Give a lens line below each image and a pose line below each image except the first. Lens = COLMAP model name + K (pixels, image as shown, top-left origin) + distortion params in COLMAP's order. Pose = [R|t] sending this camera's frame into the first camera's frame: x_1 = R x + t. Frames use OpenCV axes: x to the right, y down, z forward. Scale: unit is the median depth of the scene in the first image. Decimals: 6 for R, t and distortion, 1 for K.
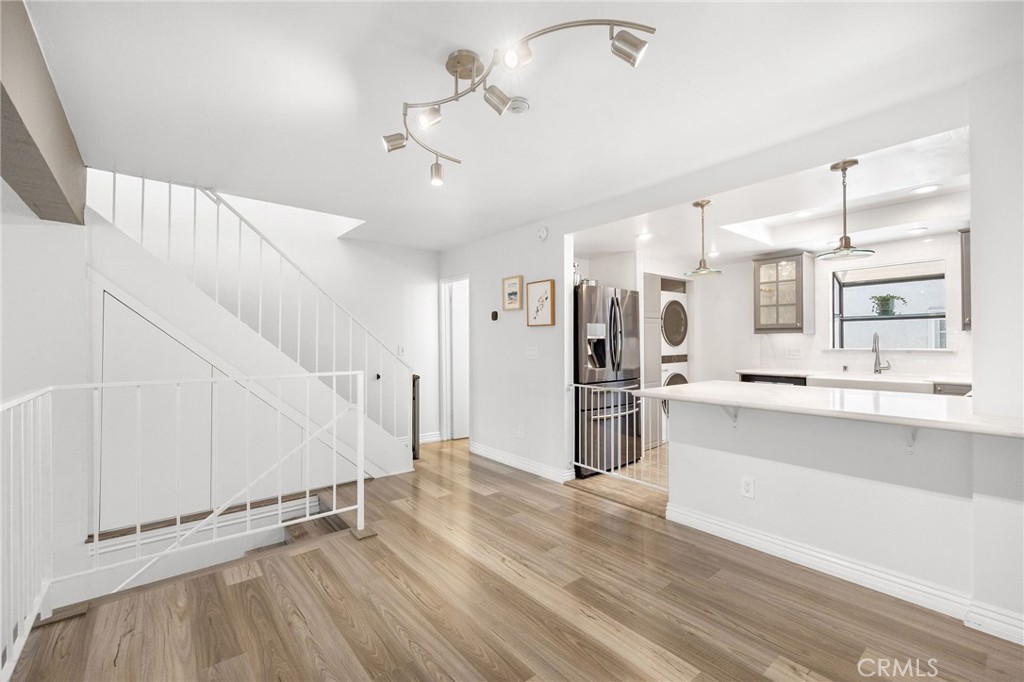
lens RADIAL K [[438.8, 0, 504.4], [0, 438.8, 339.1], [0, 0, 1]] dist [0.022458, 0.000061]
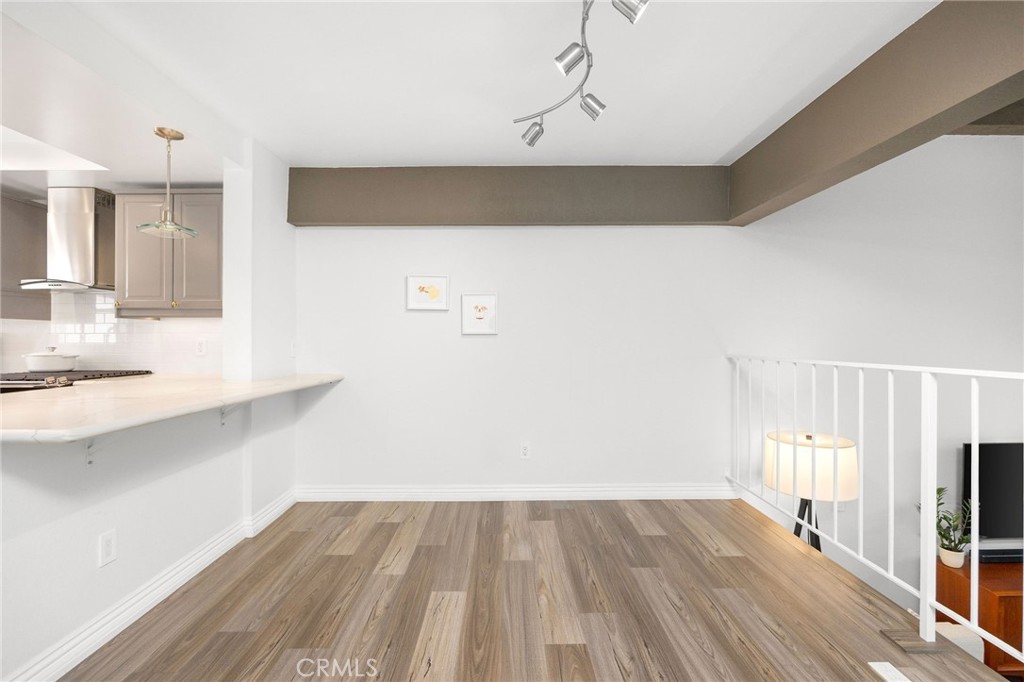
lens RADIAL K [[463.4, 0, 506.8], [0, 463.4, 338.4], [0, 0, 1]] dist [-0.007608, -0.000045]
pose [[-0.784191, 0.008103, 0.620467, -0.440078], [-0.001992, 0.999877, -0.015576, 0.050989], [-0.620517, -0.013450, -0.784078, 1.580258]]
